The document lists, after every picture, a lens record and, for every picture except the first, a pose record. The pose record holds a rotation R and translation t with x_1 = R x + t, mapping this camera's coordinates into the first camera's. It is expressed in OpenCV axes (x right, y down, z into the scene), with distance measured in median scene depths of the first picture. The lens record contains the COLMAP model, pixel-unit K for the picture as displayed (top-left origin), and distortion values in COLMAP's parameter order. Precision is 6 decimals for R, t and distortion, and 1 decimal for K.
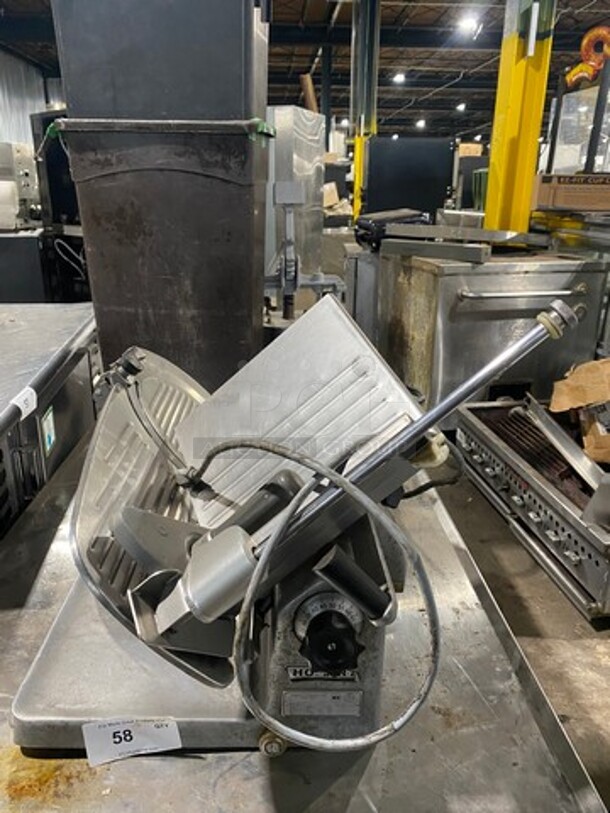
lens RADIAL K [[614.0, 0, 308.6], [0, 614.0, 406.1], [0, 0, 1]] dist [-0.002018, -0.010320]
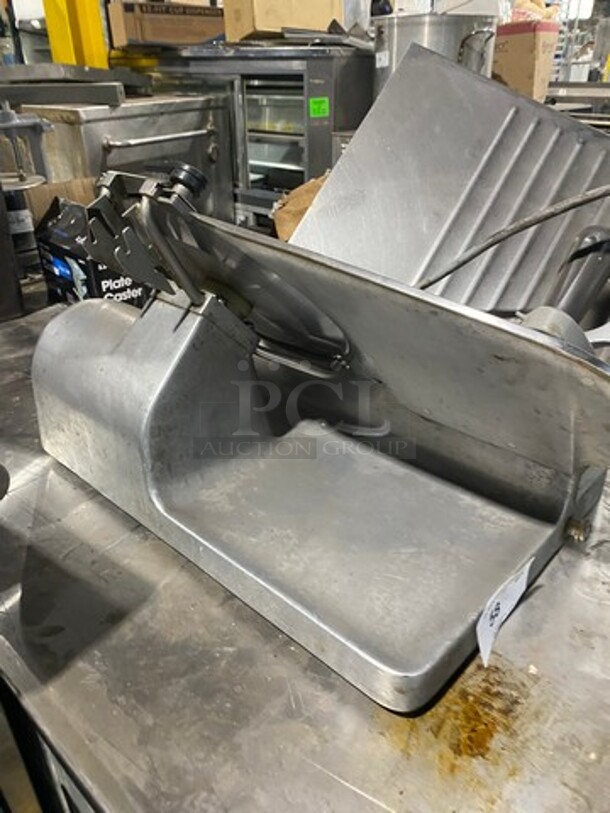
lens RADIAL K [[614.0, 0, 305.1], [0, 614.0, 409.8], [0, 0, 1]] dist [-0.002018, -0.010320]
pose [[0.729348, -0.356094, 0.584165, -0.193255], [0.236863, 0.932488, 0.272693, 0.000280], [-0.641831, -0.060522, 0.764454, 0.123838]]
